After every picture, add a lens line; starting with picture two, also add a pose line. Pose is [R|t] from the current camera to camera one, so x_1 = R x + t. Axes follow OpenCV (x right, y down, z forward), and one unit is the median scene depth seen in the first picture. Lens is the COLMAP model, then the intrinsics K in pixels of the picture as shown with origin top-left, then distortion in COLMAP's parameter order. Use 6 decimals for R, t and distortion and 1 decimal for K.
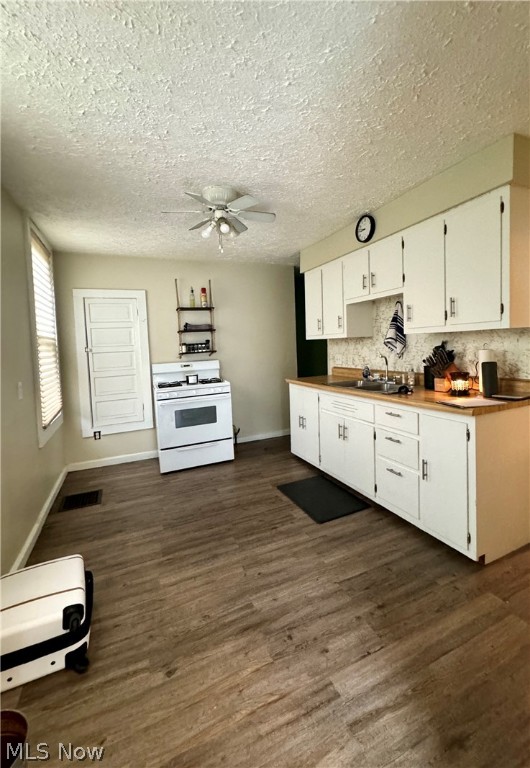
lens RADIAL K [[316.7, 0, 309.6], [0, 316.7, 360.4], [0, 0, 1]] dist [0.000356, 0.000240]
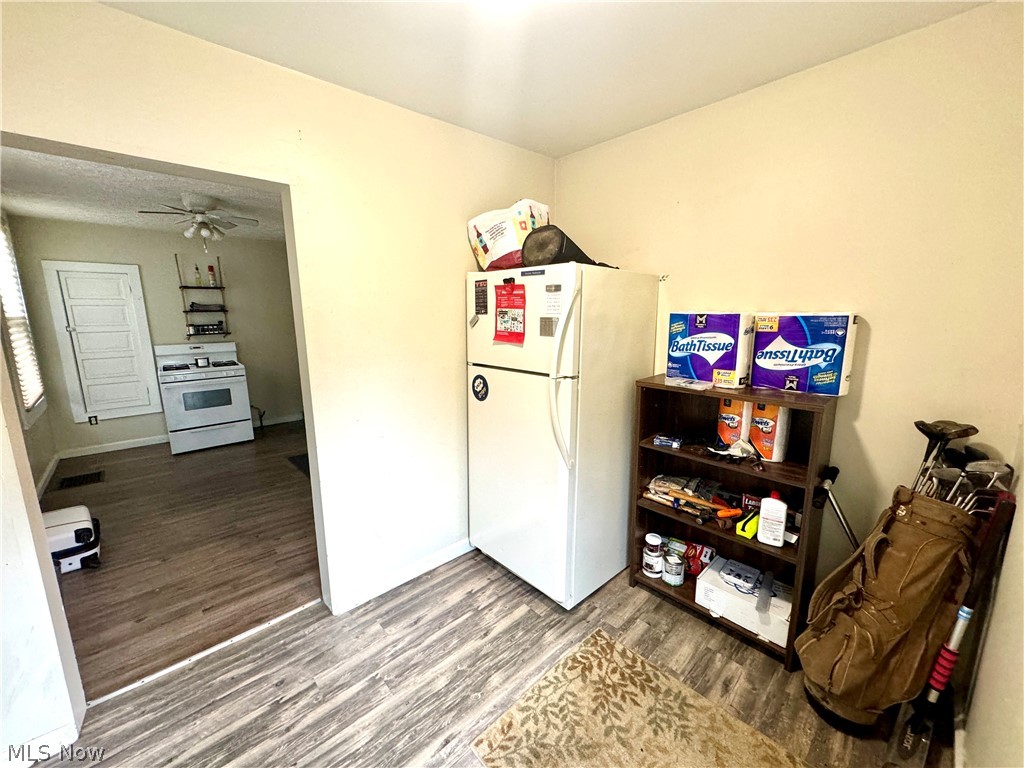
lens RADIAL K [[405.9, 0, 512.6], [0, 405.9, 385.8], [0, 0, 1]] dist [0.002947, 0.000657]
pose [[0.977056, -0.007046, 0.212865, 0.307192], [-0.021242, 0.991246, 0.130310, -0.053518], [-0.211920, -0.131842, 0.968353, -0.447469]]
